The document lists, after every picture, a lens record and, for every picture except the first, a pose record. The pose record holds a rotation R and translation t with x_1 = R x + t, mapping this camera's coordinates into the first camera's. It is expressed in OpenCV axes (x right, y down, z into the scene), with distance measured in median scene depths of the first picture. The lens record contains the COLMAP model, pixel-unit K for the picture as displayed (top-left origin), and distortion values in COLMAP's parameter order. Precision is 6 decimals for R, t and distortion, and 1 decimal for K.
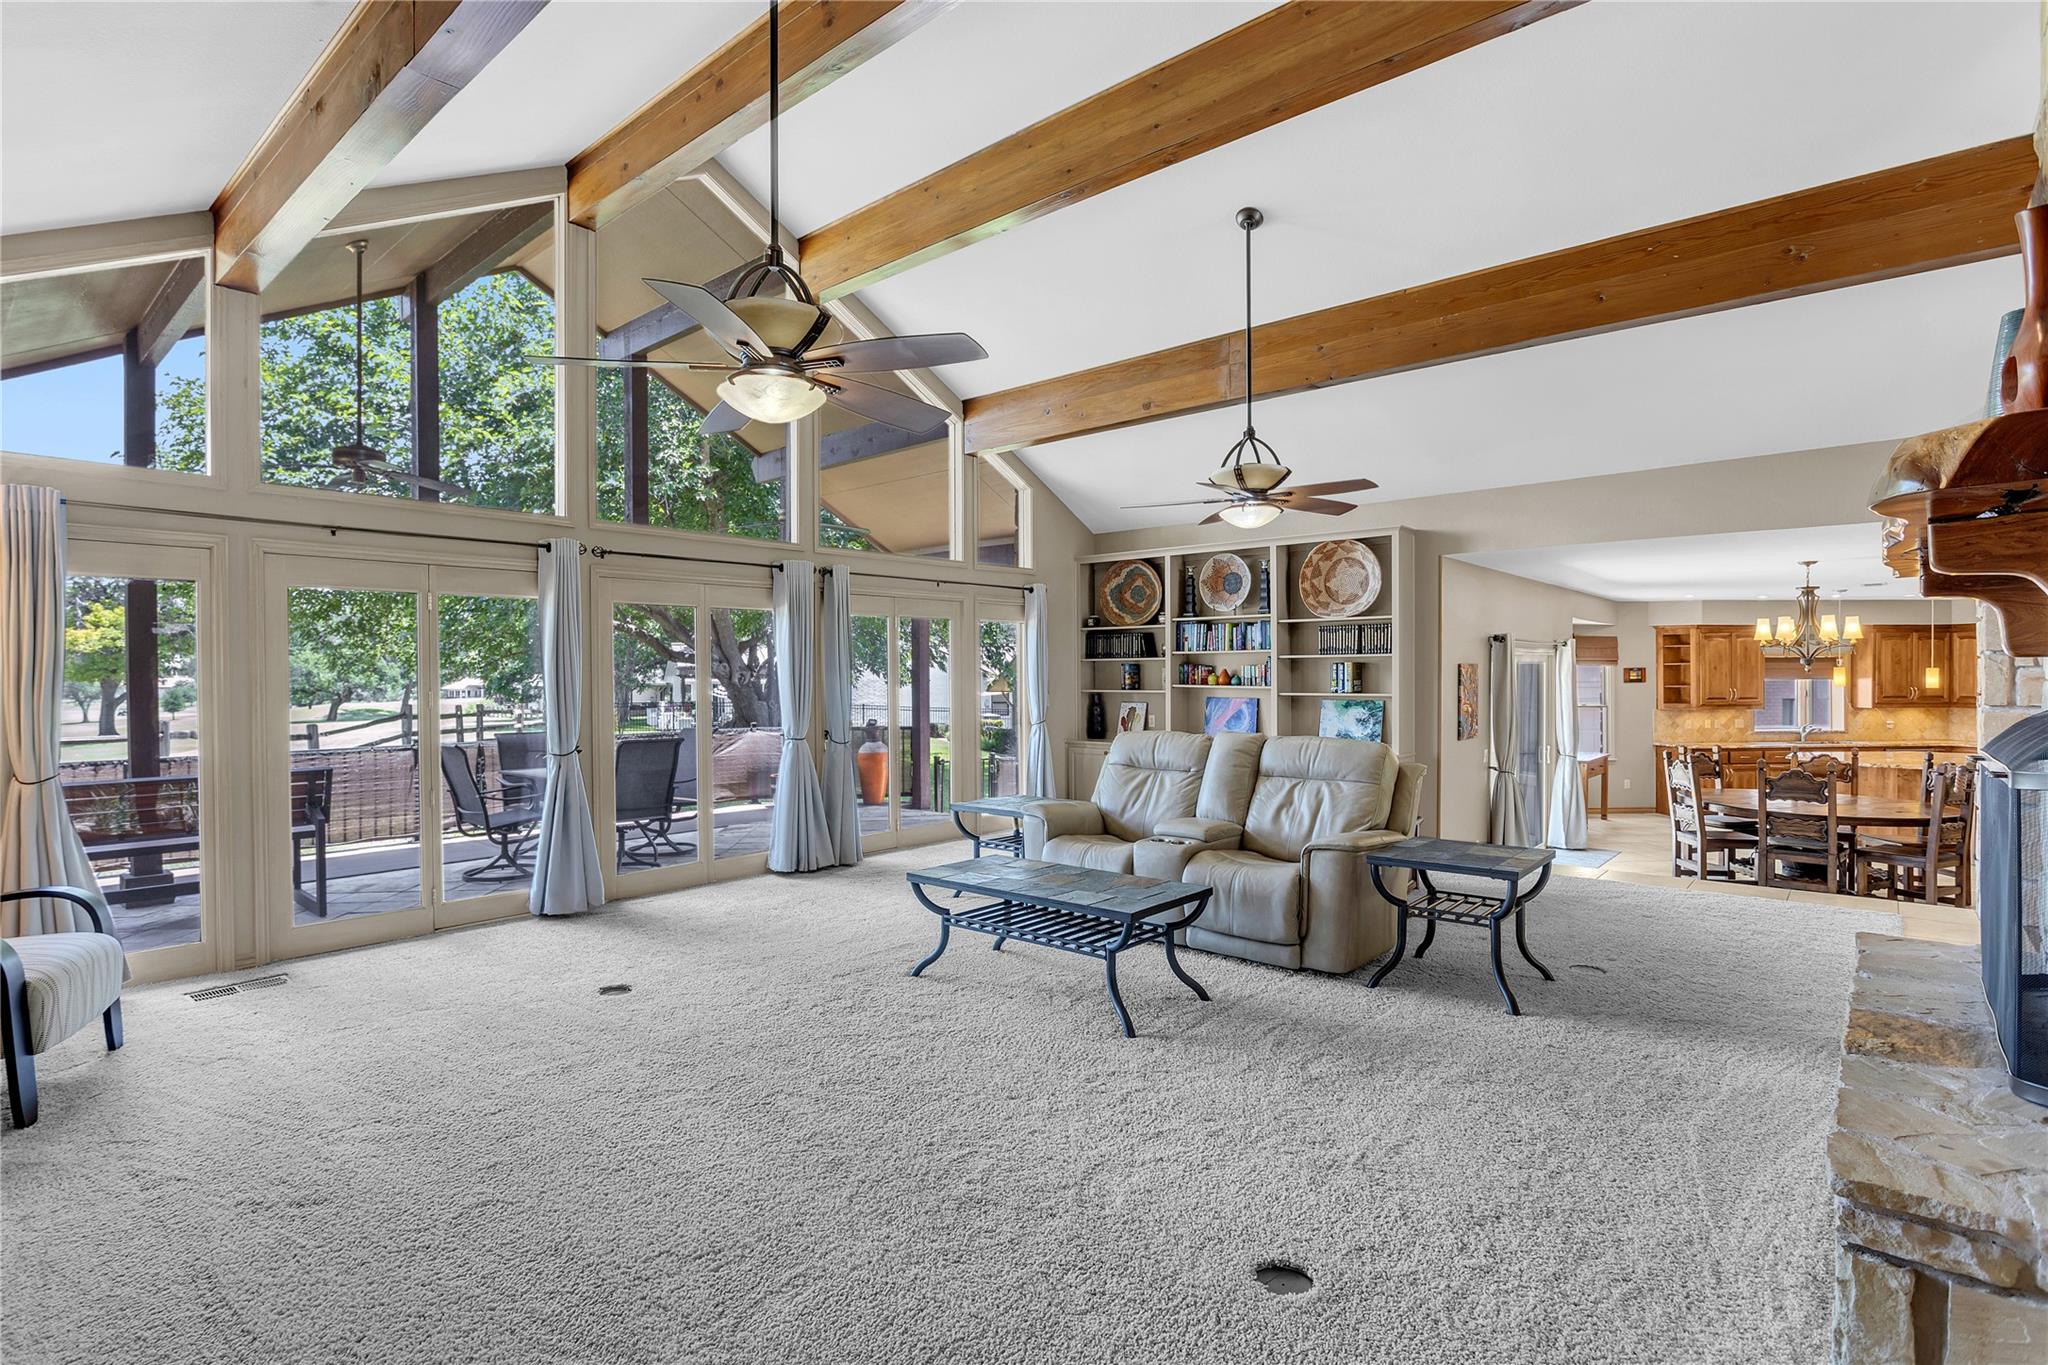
lens RADIAL K [[1003.5, 0, 991.6], [0, 1003.5, 684.5], [0, 0, 1]] dist [-0.013146, 0.005273]
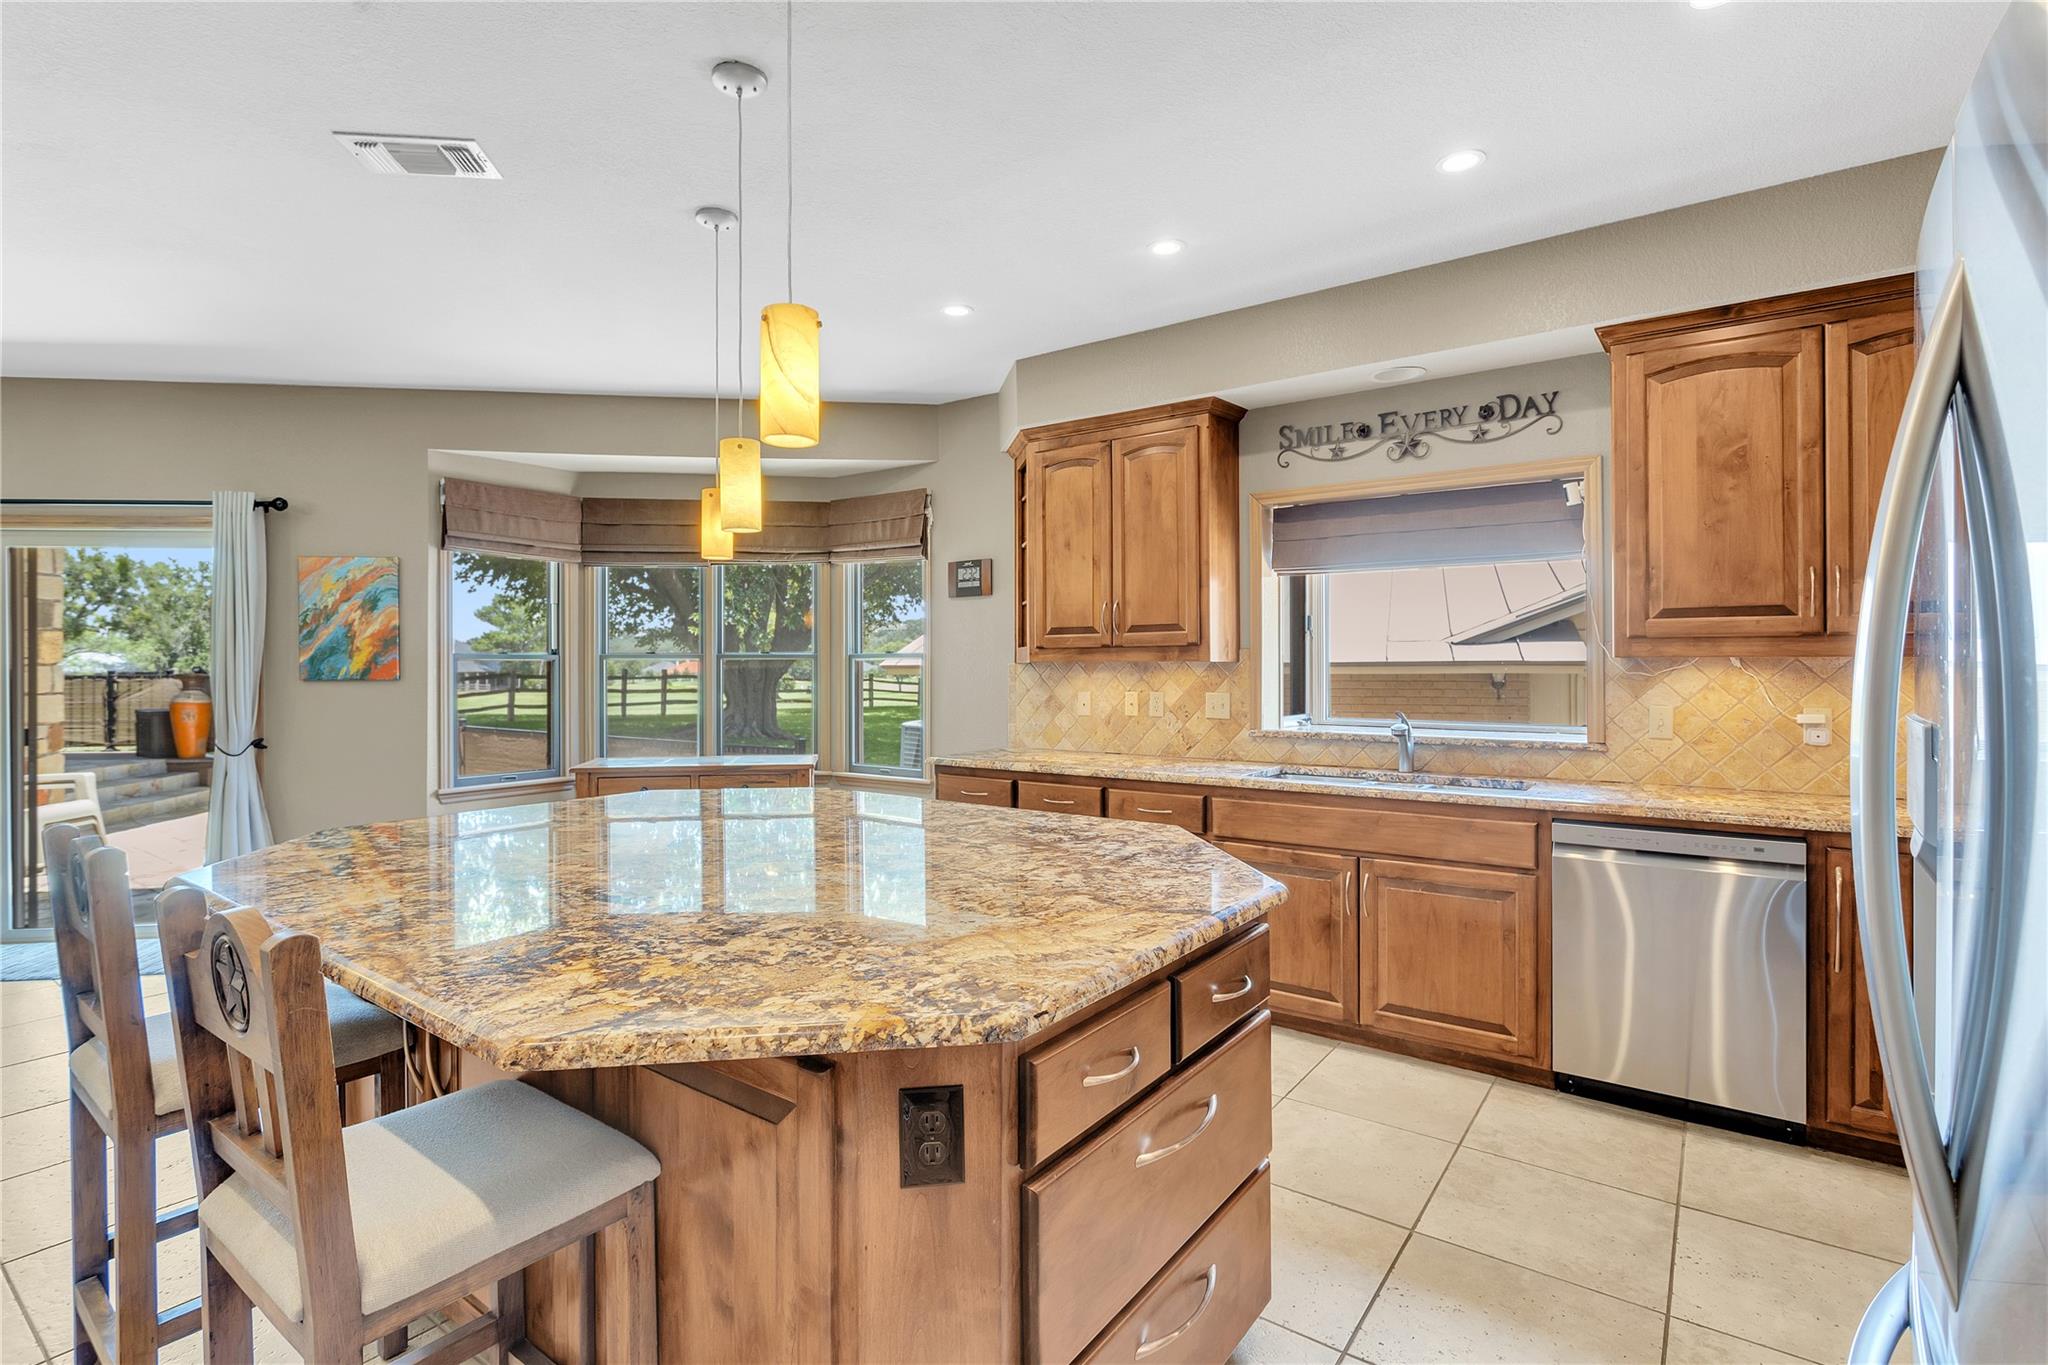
lens RADIAL K [[1003.5, 0, 1017.3], [0, 1003.5, 679.0], [0, 0, 1]] dist [-0.013146, 0.005273]
pose [[0.765603, 0.012651, -0.643189, 1.522442], [-0.006953, 0.999911, 0.011391, 0.044076], [0.643276, -0.004249, 0.765623, 1.154563]]
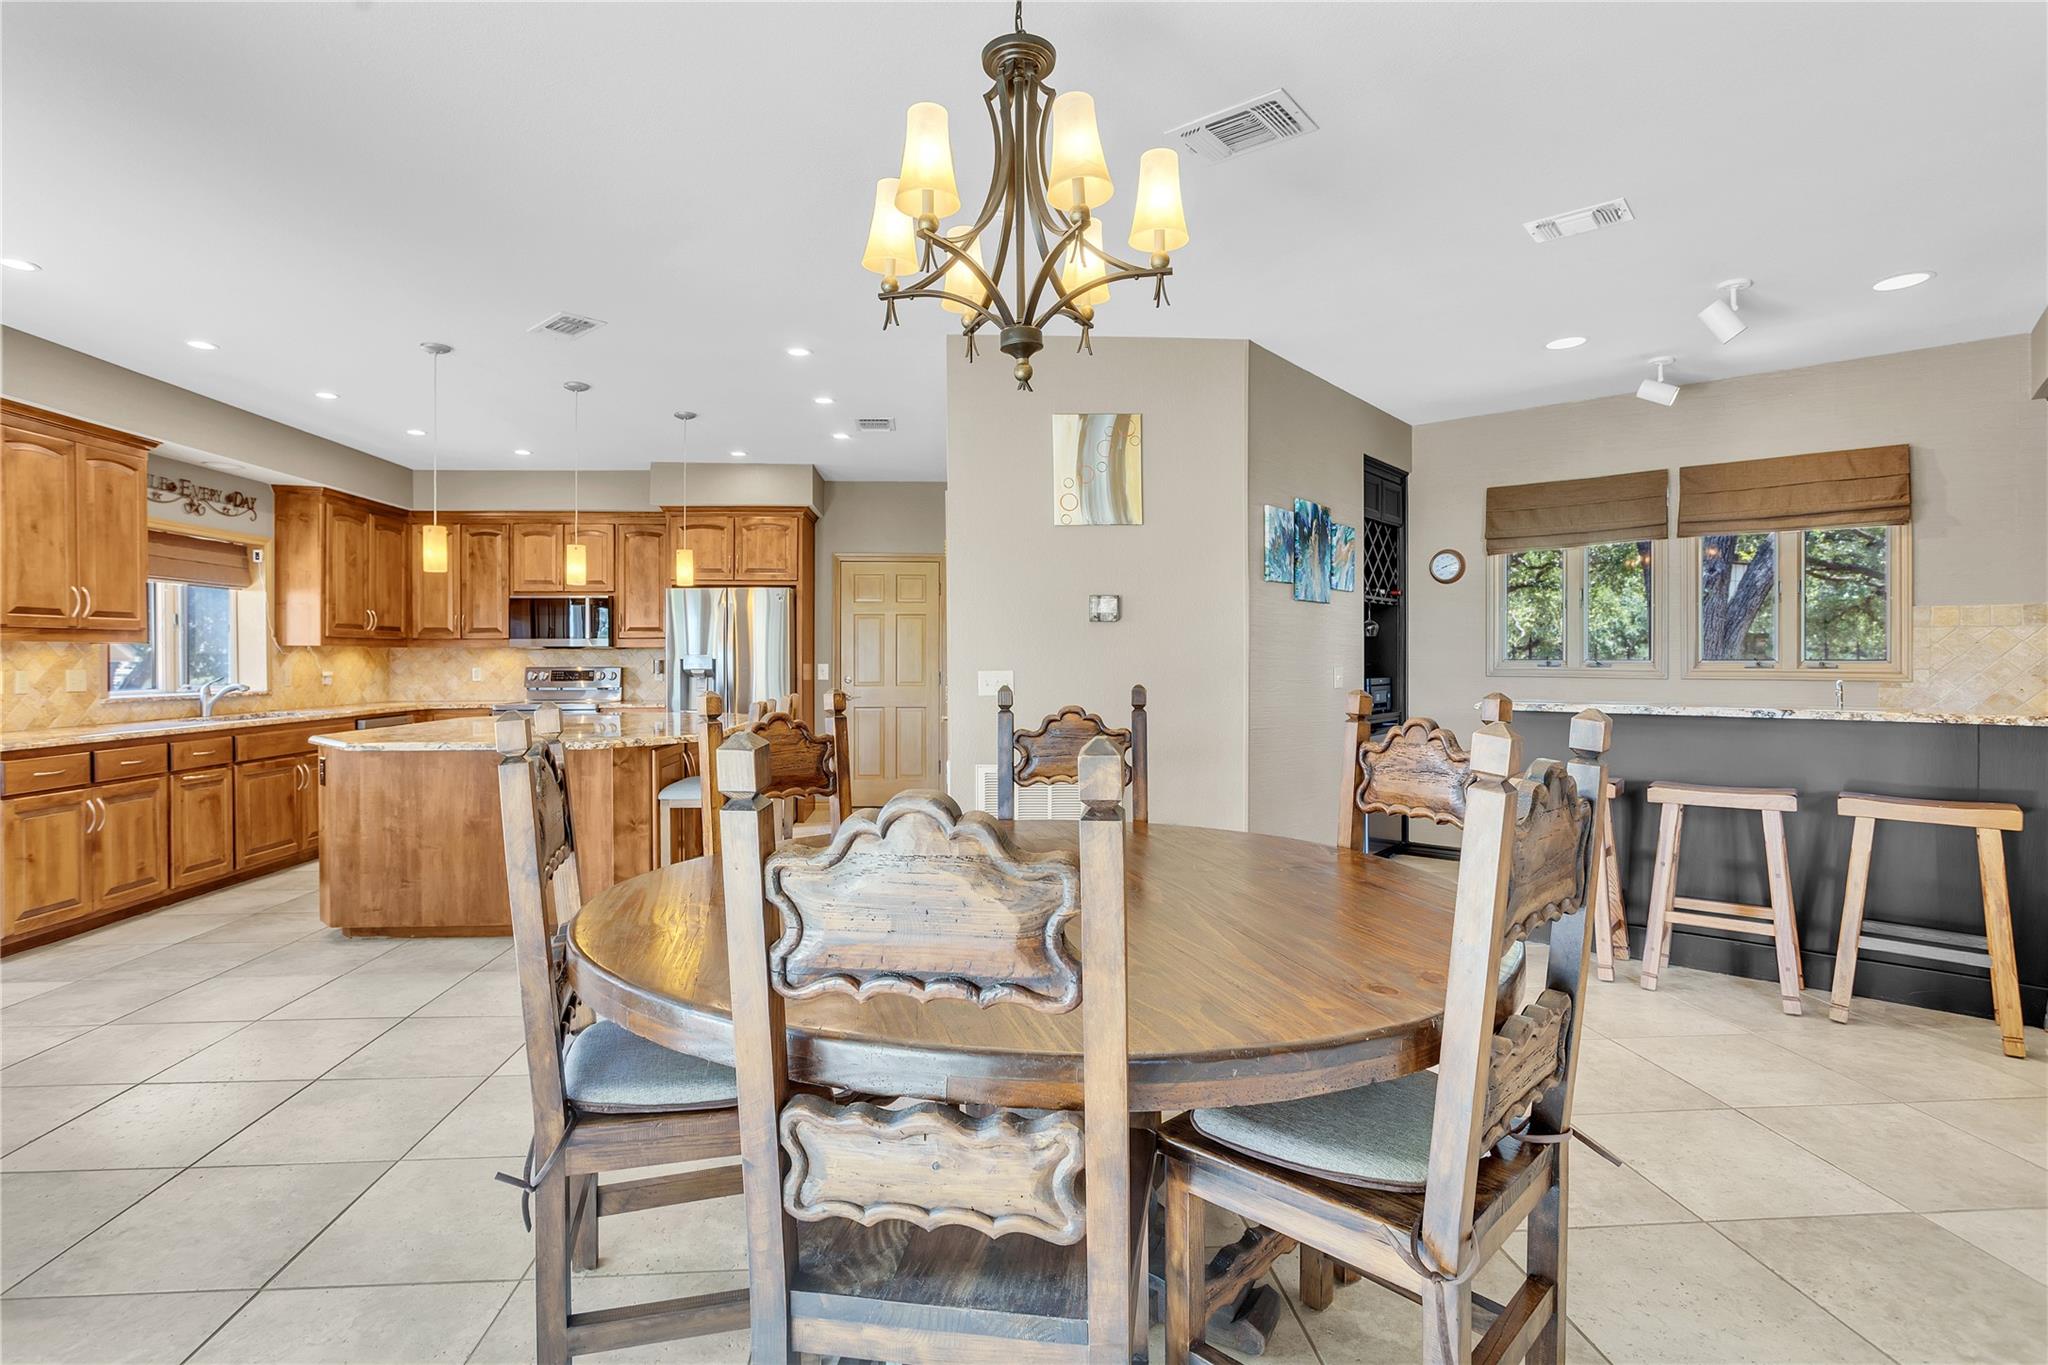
lens RADIAL K [[1003.5, 0, 1010.7], [0, 1003.5, 667.6], [0, 0, 1]] dist [-0.013146, 0.005273]
pose [[-0.002076, -0.004615, 0.999987, 0.580029], [0.012554, 0.999910, 0.004641, 0.060871], [-0.999919, 0.012564, -0.002018, 1.038971]]
